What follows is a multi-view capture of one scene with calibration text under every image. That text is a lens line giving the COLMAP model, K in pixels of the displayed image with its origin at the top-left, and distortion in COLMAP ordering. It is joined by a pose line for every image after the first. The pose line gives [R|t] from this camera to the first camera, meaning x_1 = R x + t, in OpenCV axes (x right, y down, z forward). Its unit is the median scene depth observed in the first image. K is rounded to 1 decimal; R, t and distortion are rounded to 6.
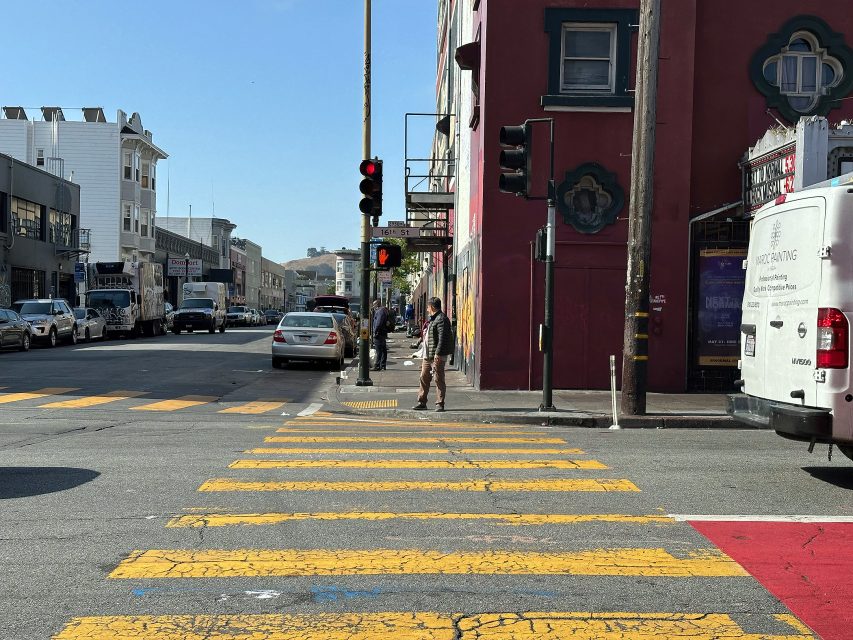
lens RADIAL K [[1226.2, 0, 427.5], [0, 1226.2, 320.7], [0, 0, 1]] dist [0.102631, 0.000000]
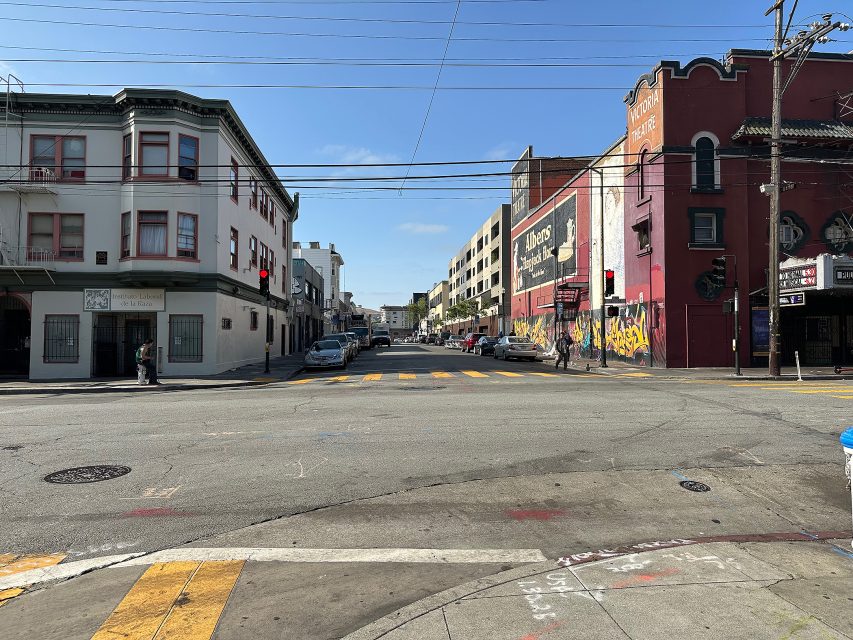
lens RADIAL K [[599.7, 0, 425.4], [0, 599.7, 320.2], [0, 0, 1]] dist [-0.002295, -0.003197]
pose [[0.998635, -0.014211, 0.050253, -0.466805], [0.015802, 0.999382, -0.031411, -0.006085], [-0.049775, 0.032163, 0.998242, -0.123297]]
